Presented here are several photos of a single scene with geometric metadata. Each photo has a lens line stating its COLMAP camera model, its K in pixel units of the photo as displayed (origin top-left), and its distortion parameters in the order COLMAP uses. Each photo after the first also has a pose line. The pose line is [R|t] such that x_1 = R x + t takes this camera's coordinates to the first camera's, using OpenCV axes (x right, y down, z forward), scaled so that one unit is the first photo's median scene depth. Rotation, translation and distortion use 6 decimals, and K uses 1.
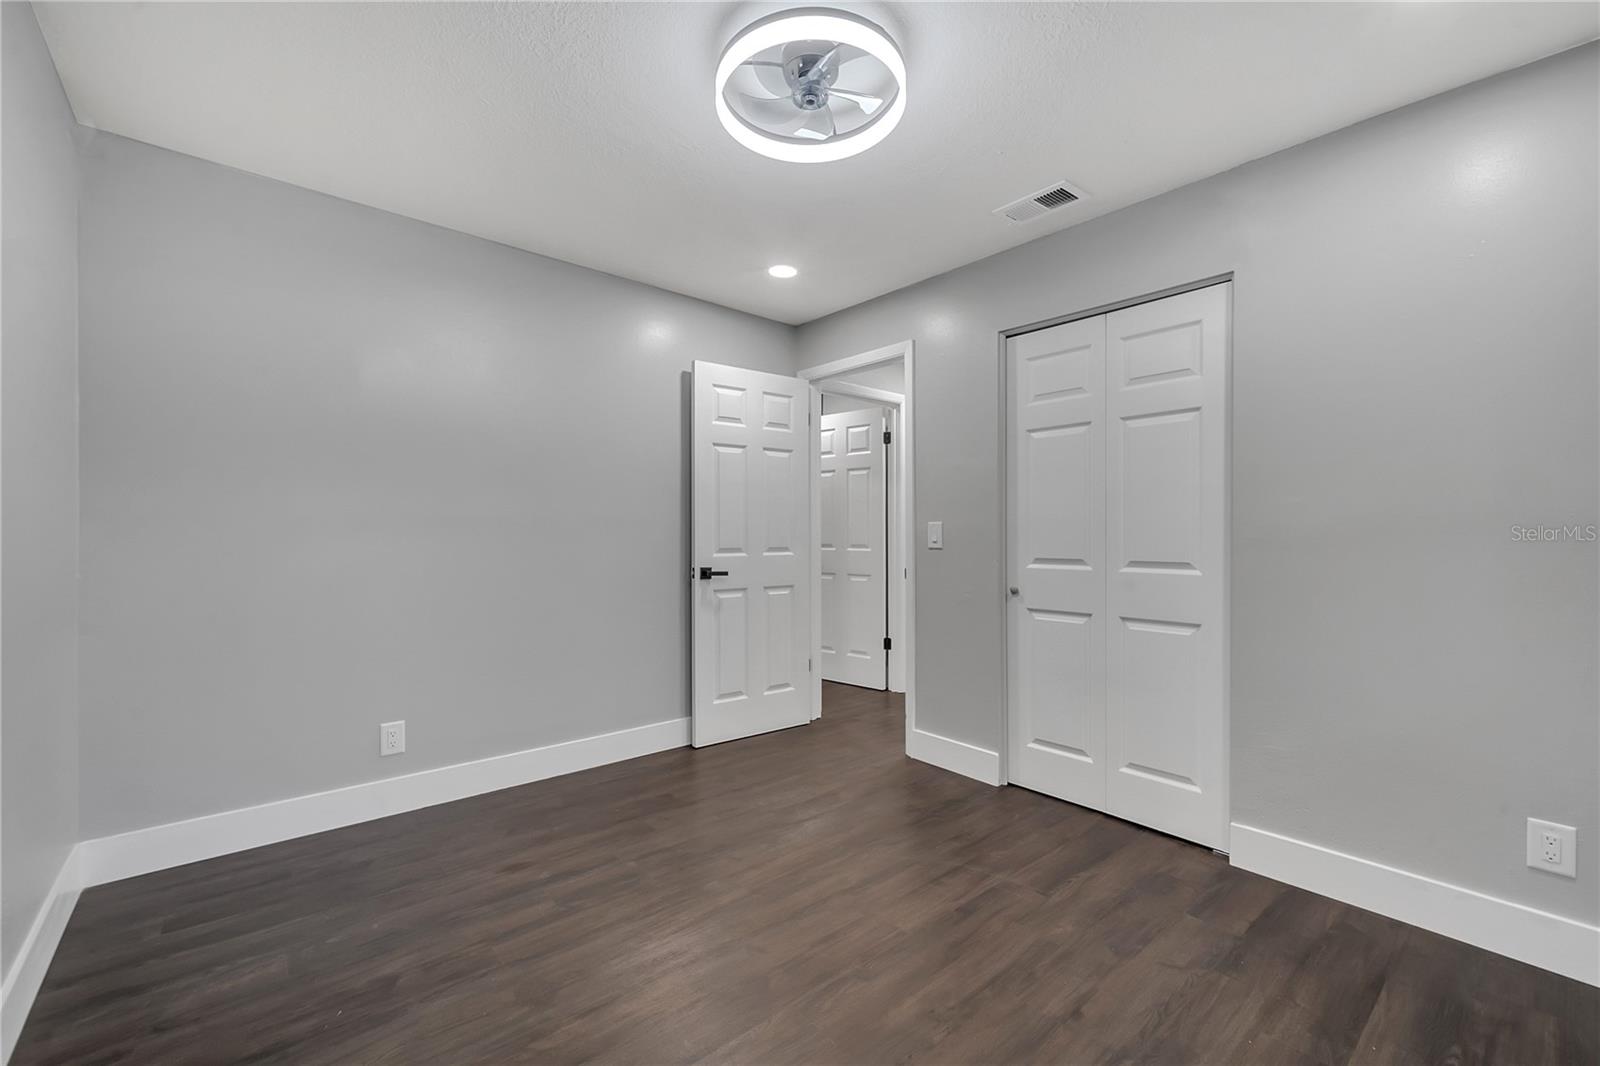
lens RADIAL K [[655.6, 0, 796.1], [0, 655.6, 538.3], [0, 0, 1]] dist [0.003594, -0.000062]
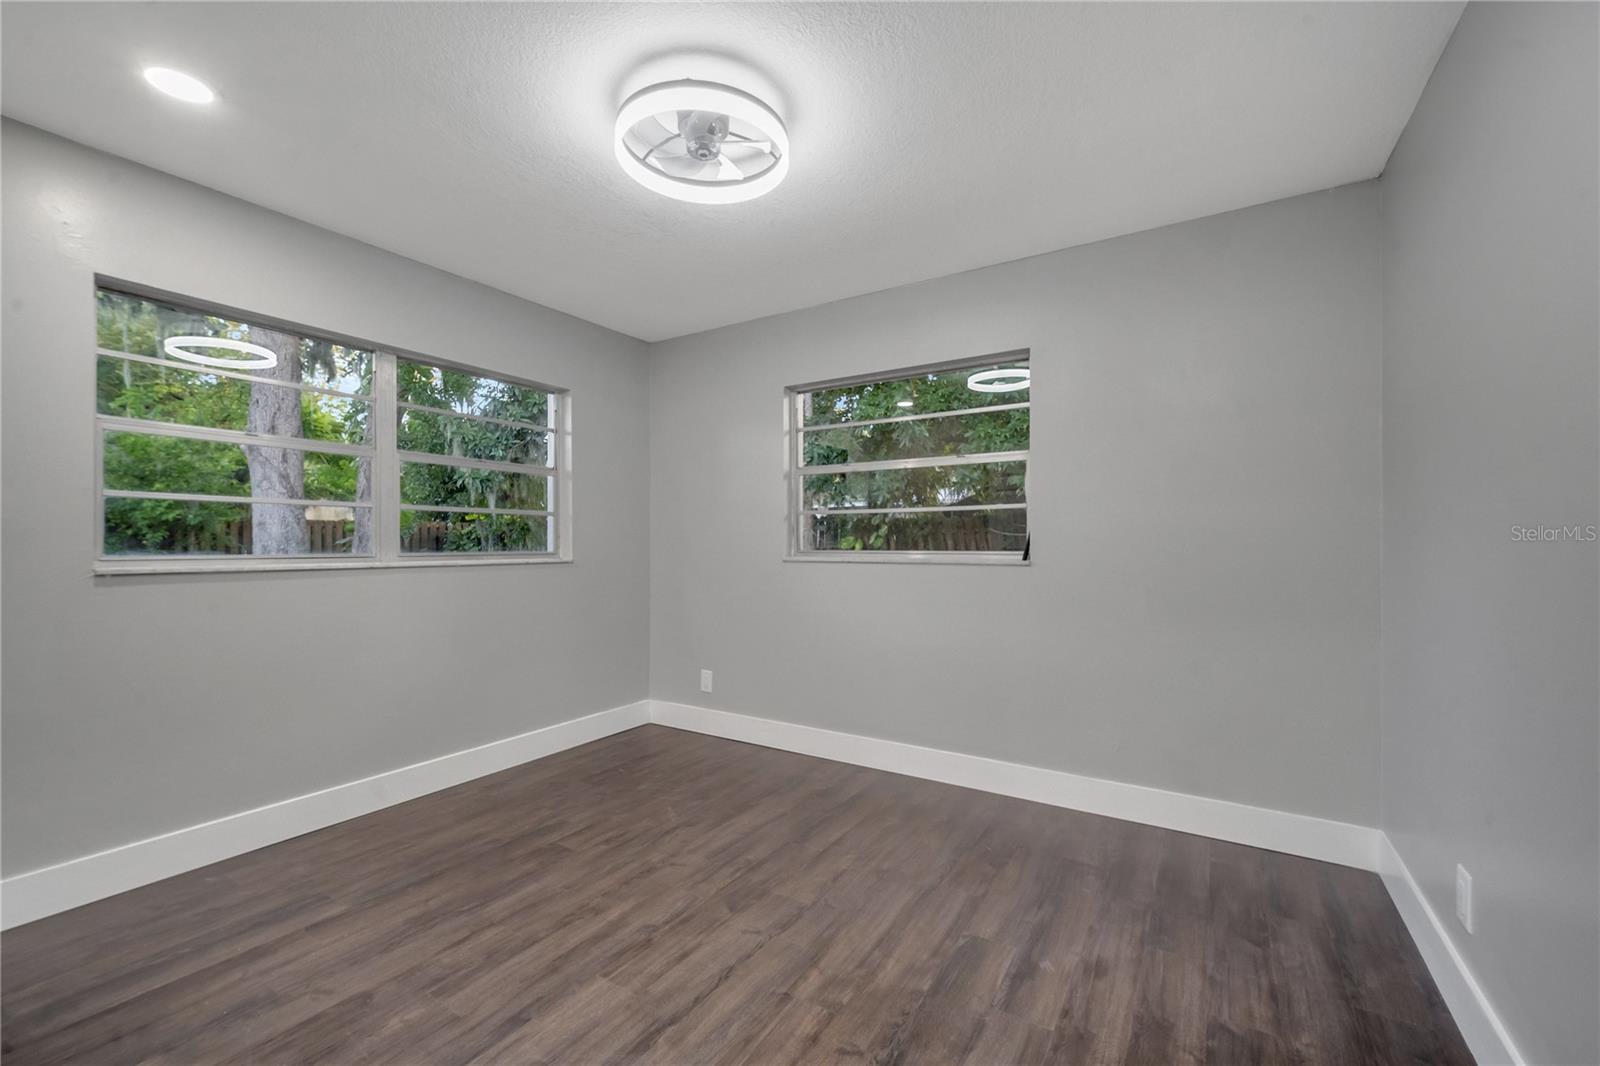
lens RADIAL K [[655.6, 0, 796.1], [0, 655.6, 538.3], [0, 0, 1]] dist [0.003594, -0.000062]
pose [[-0.952768, -0.004149, -0.303671, 0.204800], [-0.005445, 0.999979, 0.003421, -0.022272], [0.303651, 0.004913, -0.952771, 2.112724]]
